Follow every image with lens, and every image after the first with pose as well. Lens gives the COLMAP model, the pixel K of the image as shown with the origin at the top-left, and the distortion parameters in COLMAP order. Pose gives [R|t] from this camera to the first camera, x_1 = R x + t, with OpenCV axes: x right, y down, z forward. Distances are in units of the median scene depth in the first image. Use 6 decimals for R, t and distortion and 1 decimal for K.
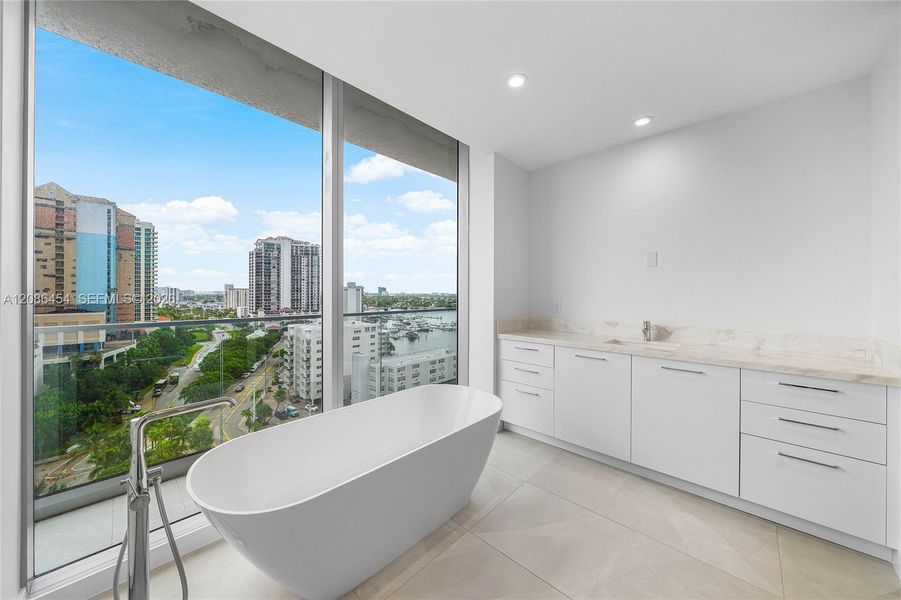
lens RADIAL K [[320.2, 0, 450.9], [0, 320.2, 297.2], [0, 0, 1]] dist [-0.002650, -0.000237]
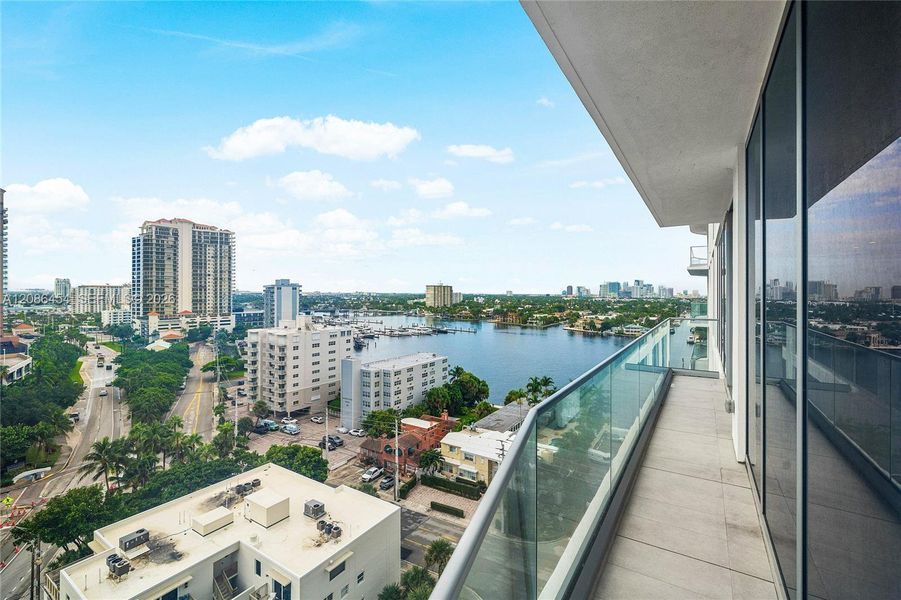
lens RADIAL K [[393.3, 0, 451.6], [0, 393.3, 306.8], [0, 0, 1]] dist [-0.000612, -0.000883]
pose [[0.982059, -0.004451, 0.188523, -0.085834], [0.000004, 0.999722, 0.023583, -0.000111], [-0.188576, -0.023159, 0.981786, -0.070724]]
